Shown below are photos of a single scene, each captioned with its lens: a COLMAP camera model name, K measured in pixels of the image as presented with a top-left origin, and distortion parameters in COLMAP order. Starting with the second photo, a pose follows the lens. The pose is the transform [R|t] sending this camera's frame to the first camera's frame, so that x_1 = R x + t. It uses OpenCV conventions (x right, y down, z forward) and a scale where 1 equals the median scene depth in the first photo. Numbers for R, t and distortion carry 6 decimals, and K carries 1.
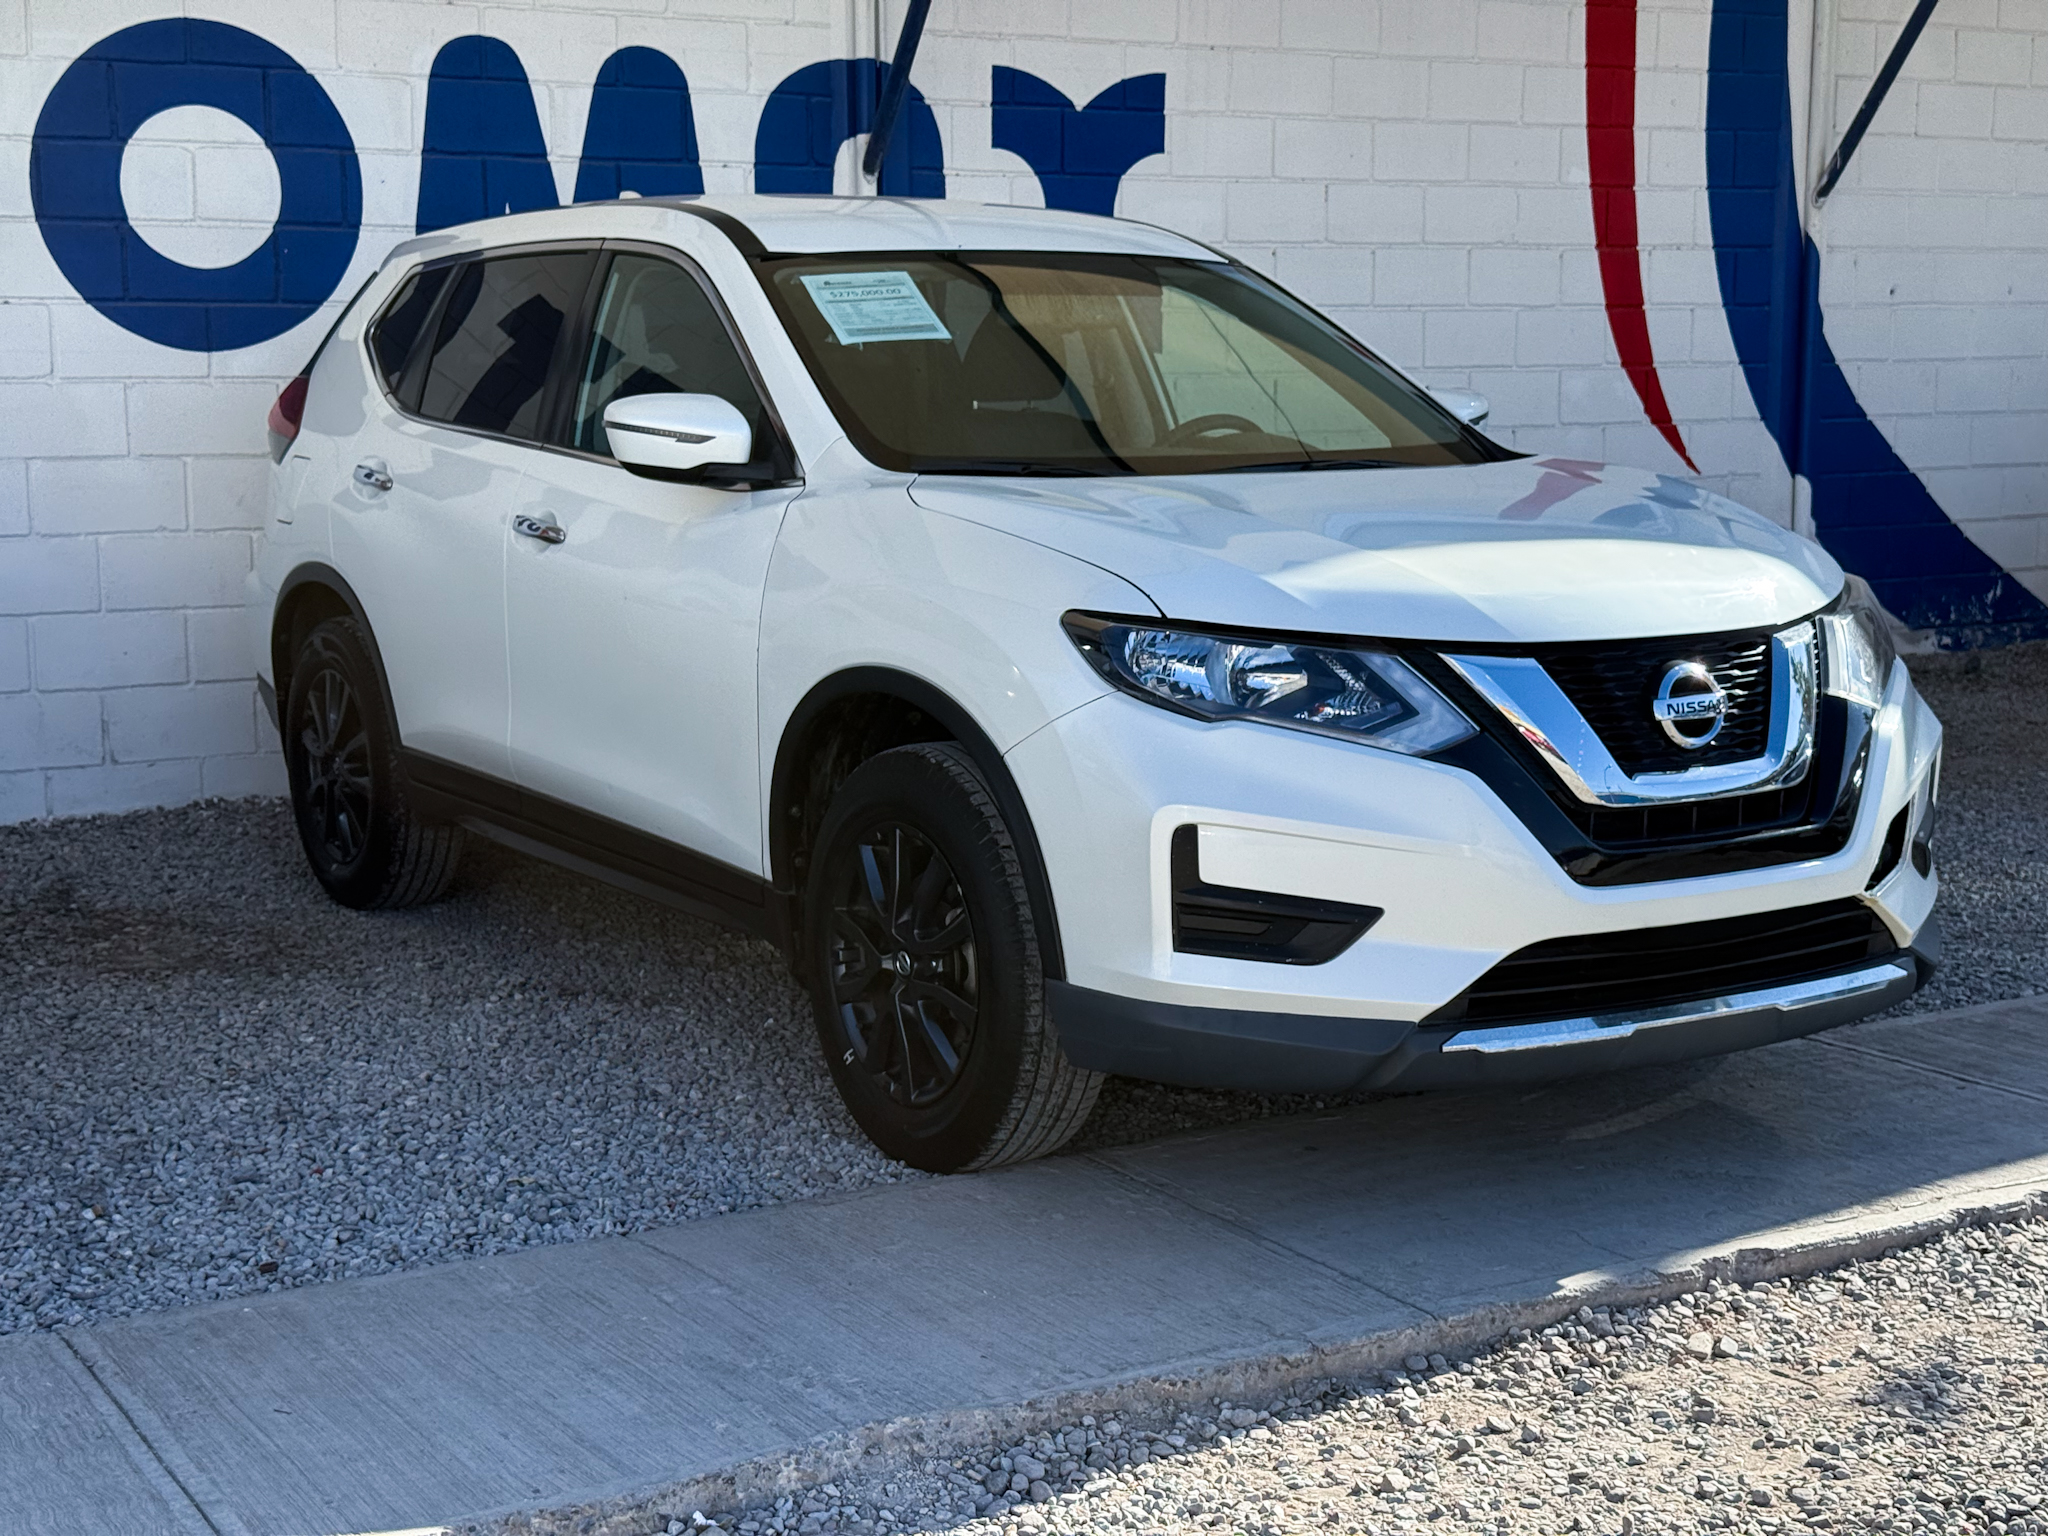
lens RADIAL K [[2868.4, 0, 1024.0], [0, 2868.4, 768.0], [0, 0, 1]] dist [0.205872, -0.521193]
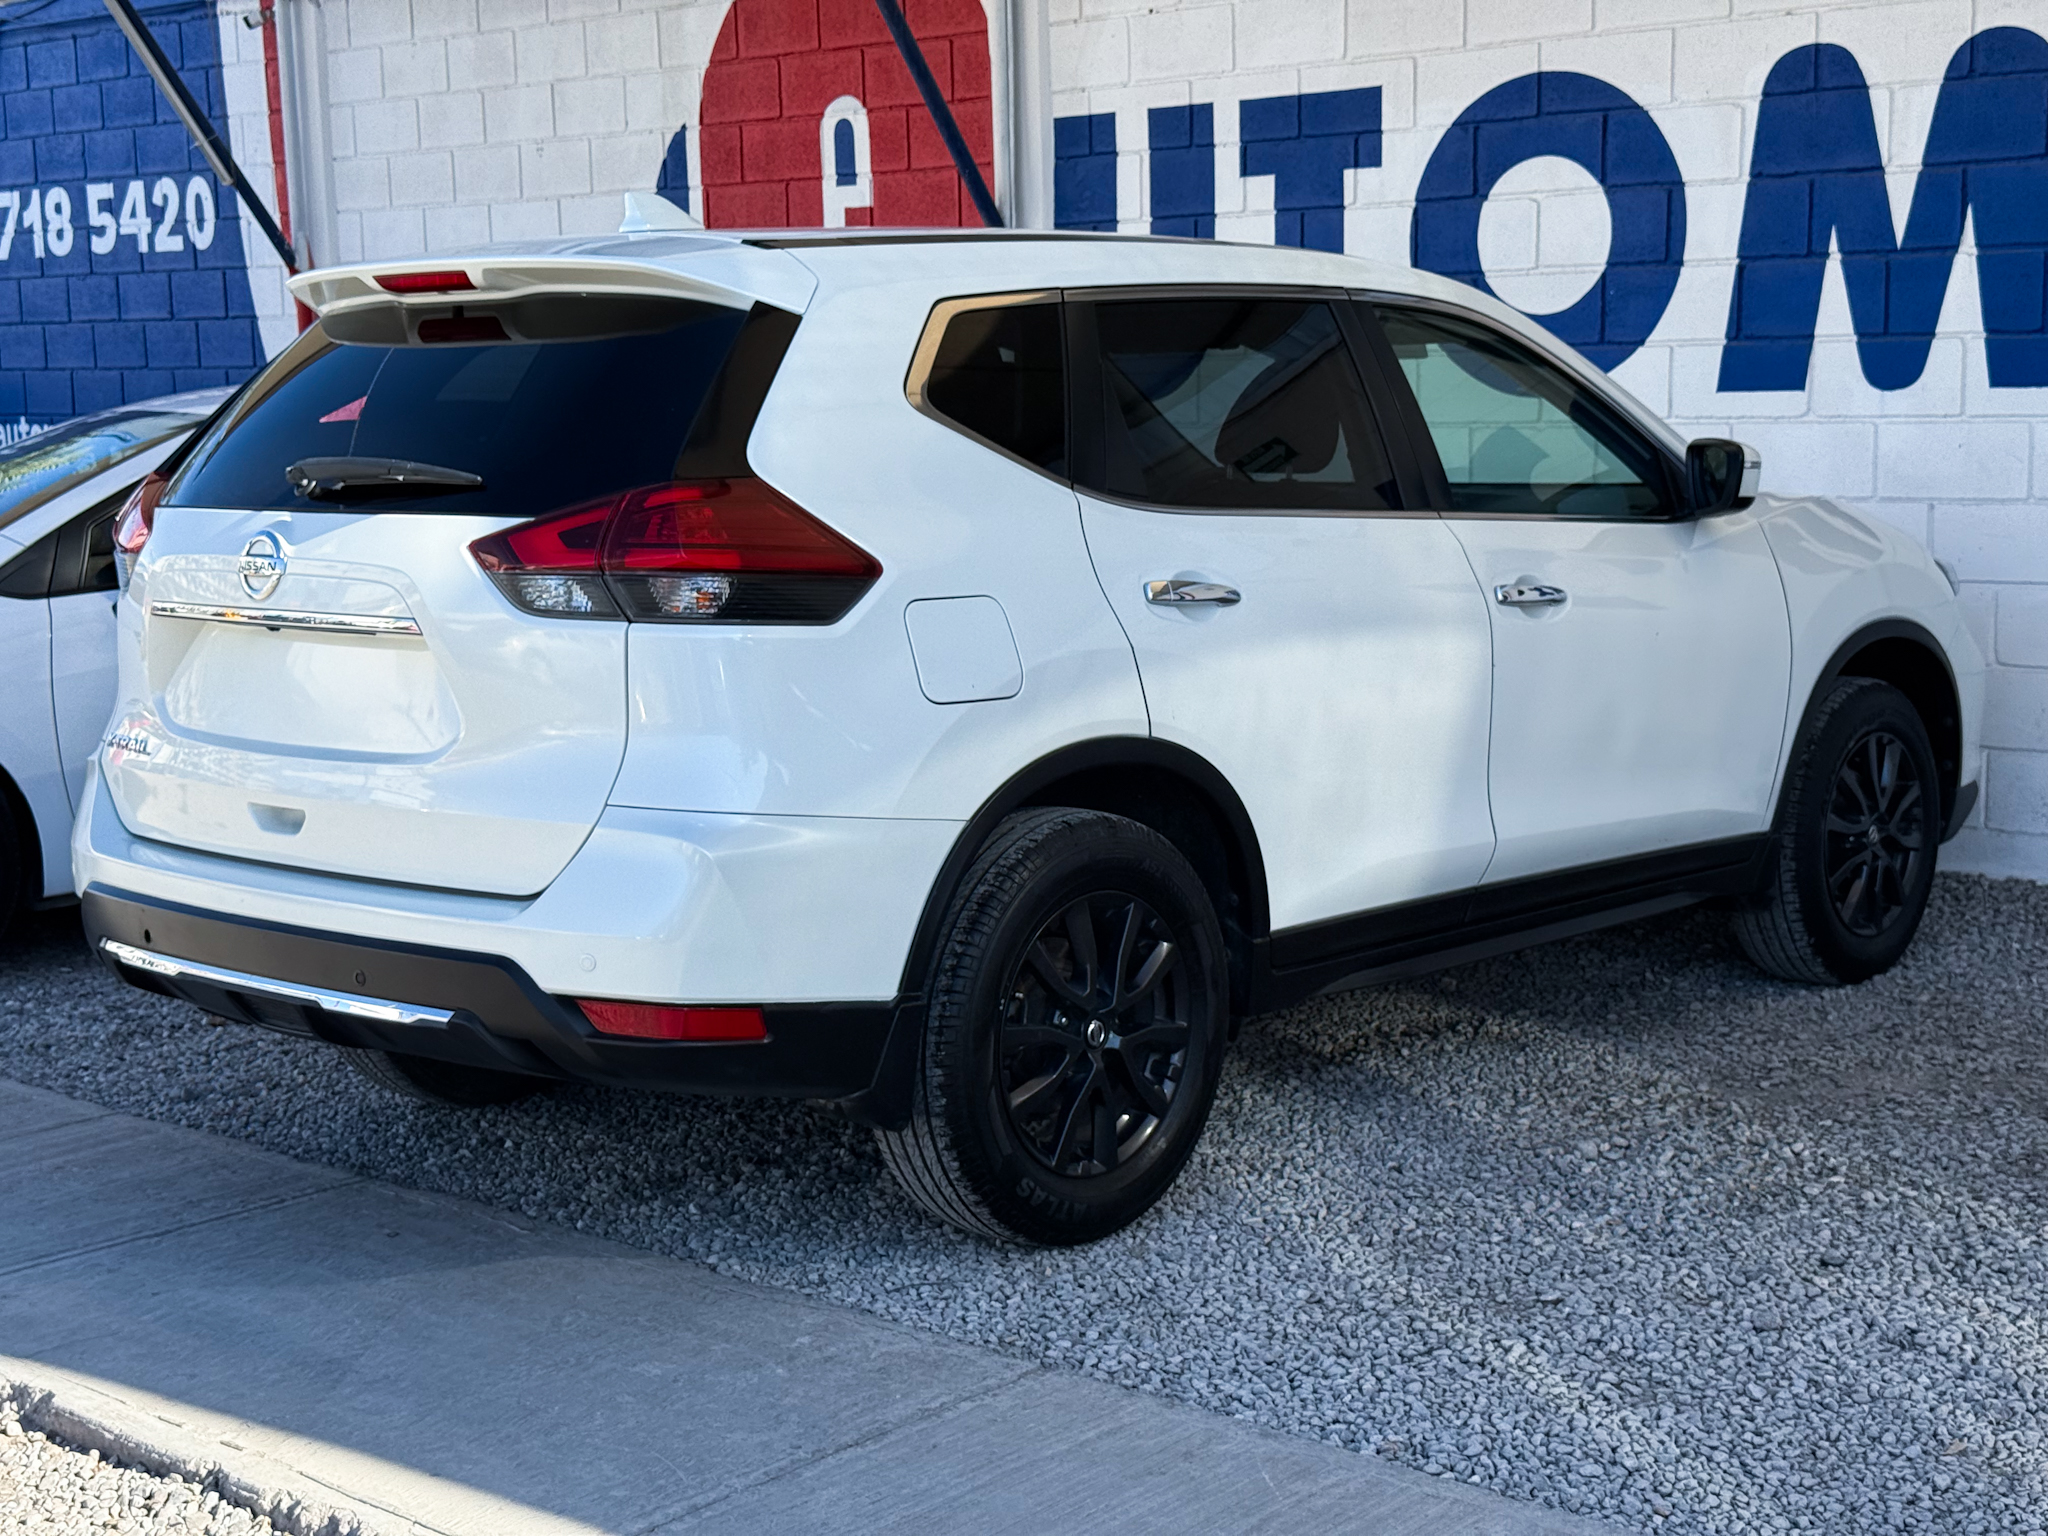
lens RADIAL K [[2876.2, 0, 1006.5], [0, 2876.2, 774.4], [0, 0, 1]] dist [0.189164, -0.460528]
pose [[0.303822, 0.131084, -0.943668, 0.912225], [-0.120956, 0.987782, 0.098269, -0.125411], [0.945019, 0.084286, 0.315966, 0.720062]]
